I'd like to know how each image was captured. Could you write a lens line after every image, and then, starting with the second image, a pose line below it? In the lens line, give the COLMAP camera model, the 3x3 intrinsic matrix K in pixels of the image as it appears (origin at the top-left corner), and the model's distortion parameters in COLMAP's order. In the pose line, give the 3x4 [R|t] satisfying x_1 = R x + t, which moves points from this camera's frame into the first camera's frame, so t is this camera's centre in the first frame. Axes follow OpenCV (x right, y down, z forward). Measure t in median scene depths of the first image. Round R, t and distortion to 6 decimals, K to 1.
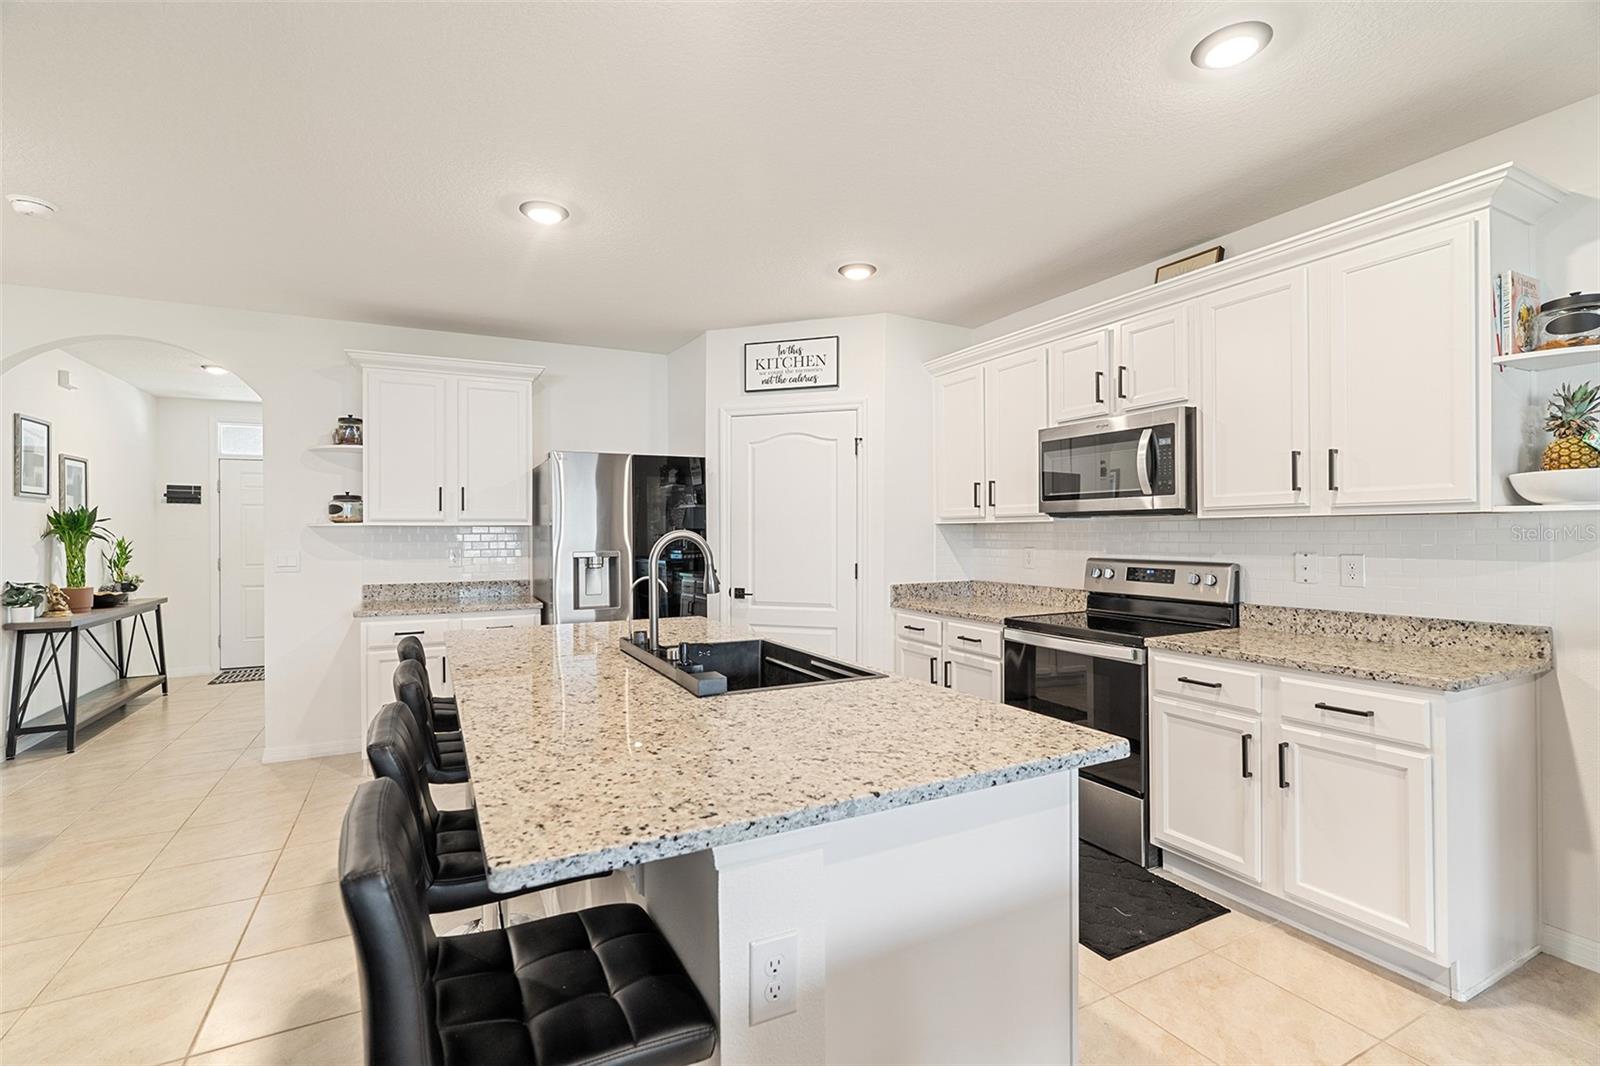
lens RADIAL K [[720.2, 0, 800.0], [0, 720.2, 533.0], [0, 0, 1]] dist [-0.005166, 0.001665]
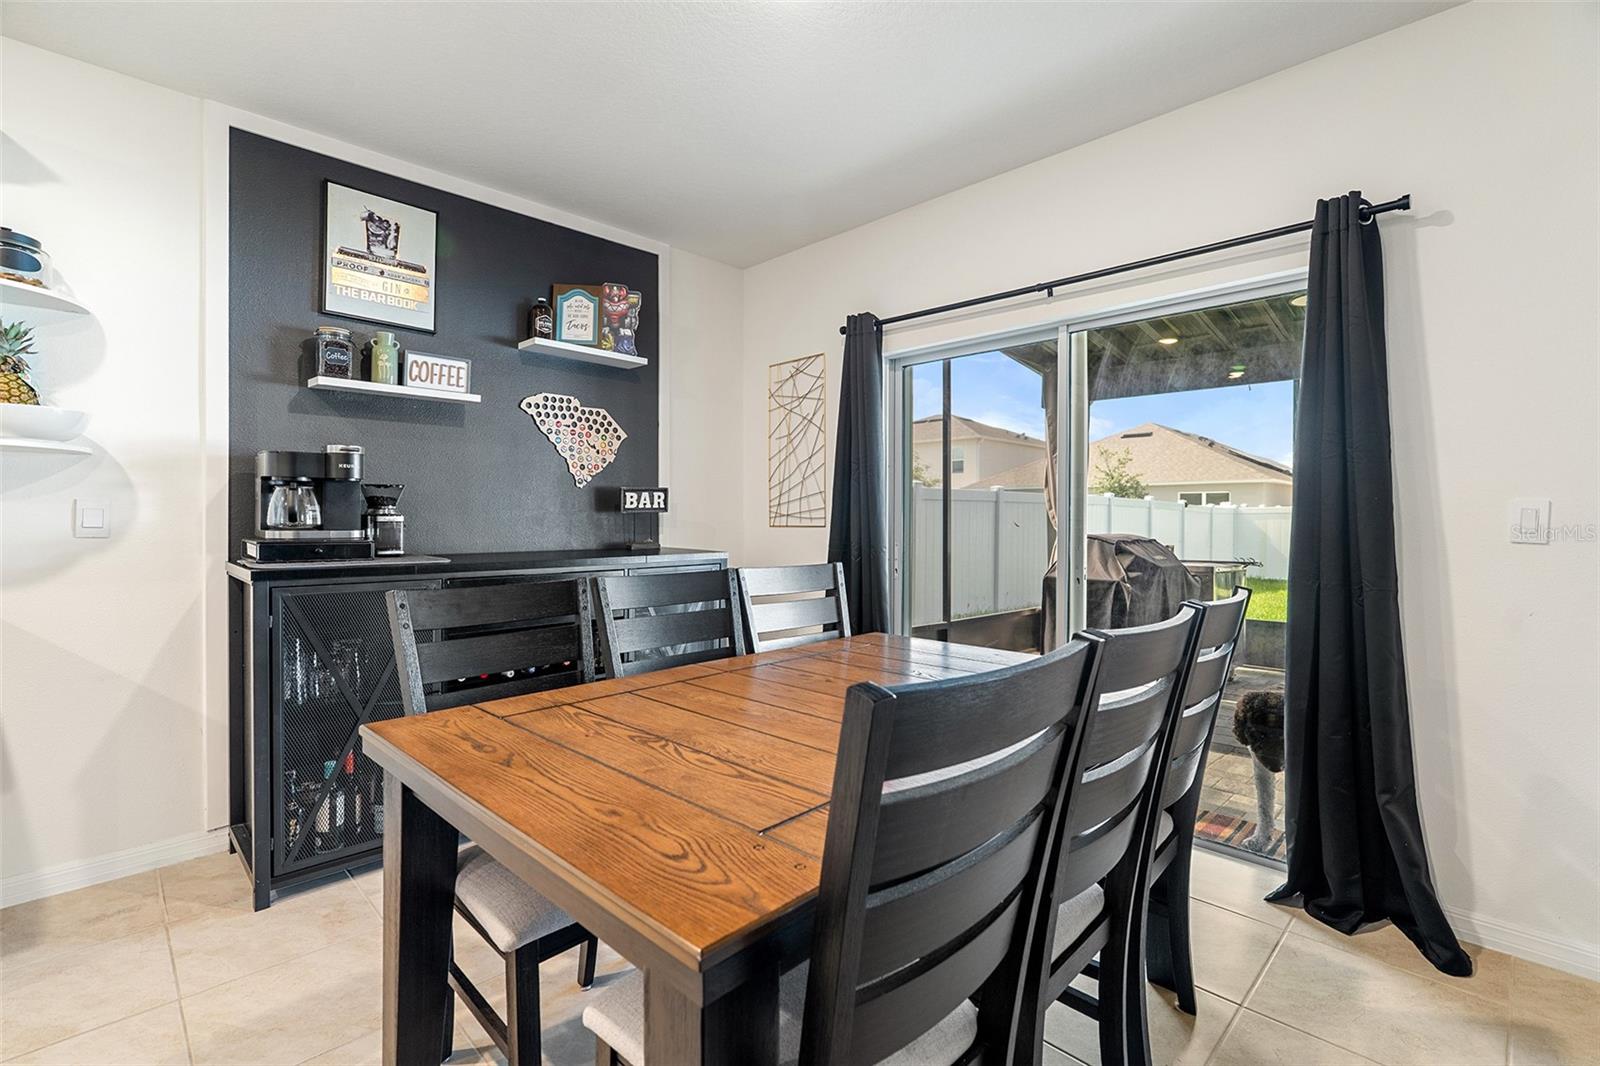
lens RADIAL K [[720.4, 0, 792.4], [0, 720.4, 523.0], [0, 0, 1]] dist [-0.003797, 0.000974]
pose [[-0.290568, -0.001465, 0.956853, -0.106962], [-0.000077, 0.999999, 0.001507, 0.041071], [-0.956854, 0.000364, -0.290568, 0.145112]]
